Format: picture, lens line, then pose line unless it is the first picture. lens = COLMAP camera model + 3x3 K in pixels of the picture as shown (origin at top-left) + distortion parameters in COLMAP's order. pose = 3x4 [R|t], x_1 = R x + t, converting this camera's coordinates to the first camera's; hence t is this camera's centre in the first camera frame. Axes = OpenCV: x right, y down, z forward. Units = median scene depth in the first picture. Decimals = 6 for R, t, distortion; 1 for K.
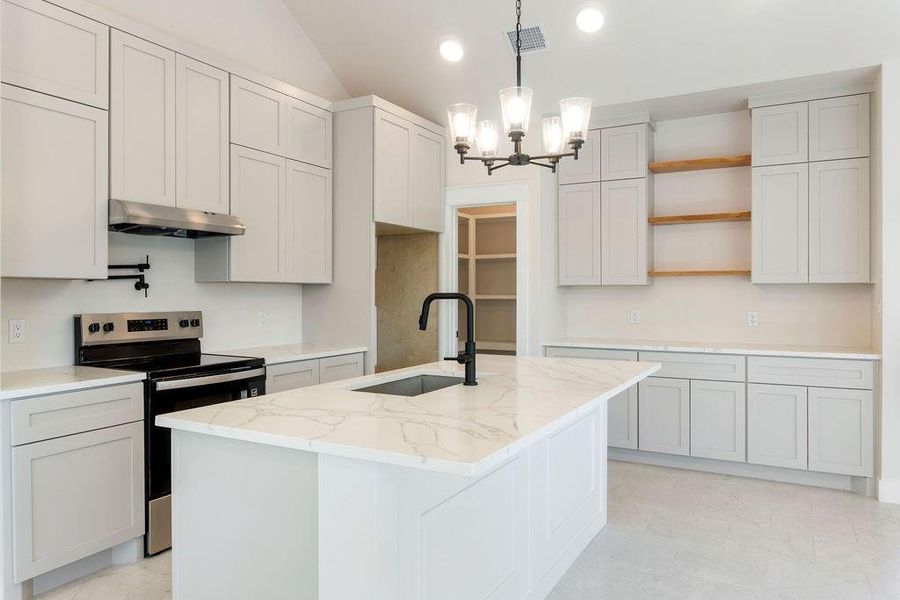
lens RADIAL K [[593.6, 0, 436.3], [0, 593.6, 295.2], [0, 0, 1]] dist [-0.000380, -0.000207]
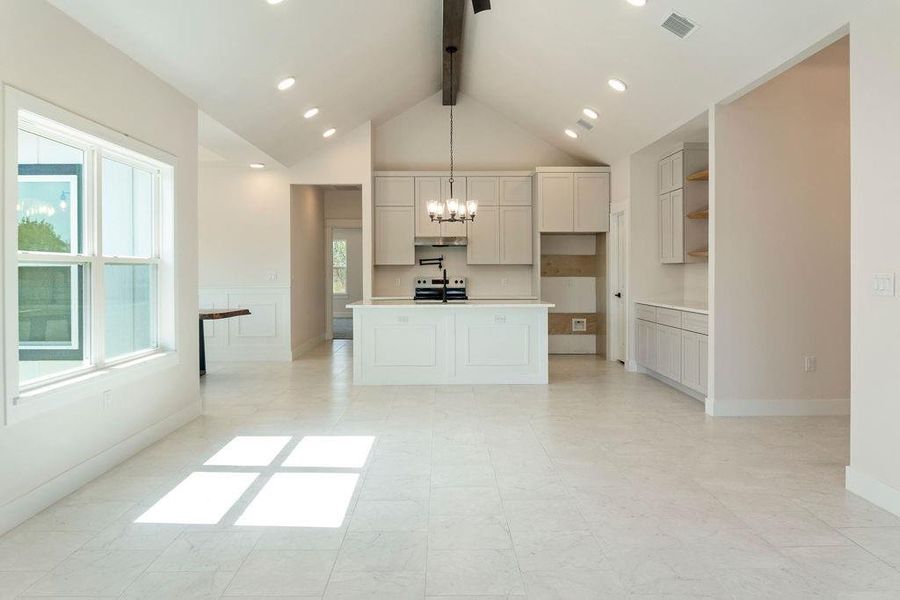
lens RADIAL K [[607.2, 0, 453.3], [0, 607.2, 275.2], [0, 0, 1]] dist [-0.000819, -0.000542]
pose [[0.520246, 0.003030, -0.854011, 1.505224], [-0.001453, 0.999995, 0.002663, 0.011797], [0.854015, -0.000144, 0.520248, -0.276647]]
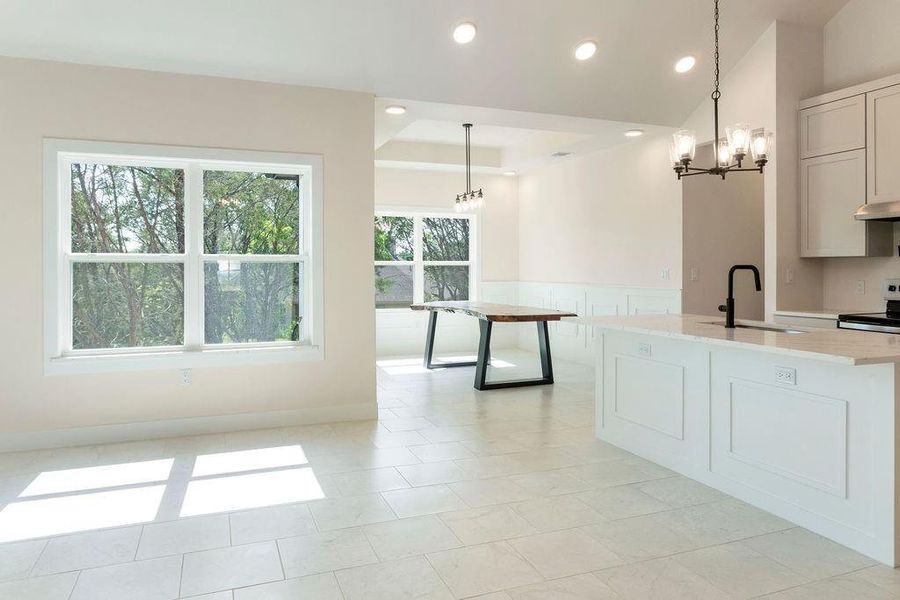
lens RADIAL K [[619.6, 0, 452.0], [0, 619.6, 266.6], [0, 0, 1]] dist [0.004532, 0.001364]
pose [[-0.615242, -0.002850, -0.788333, 1.017436], [-0.006105, 0.999981, 0.001150, 0.004272], [0.788315, 0.005520, -0.615247, 0.833060]]
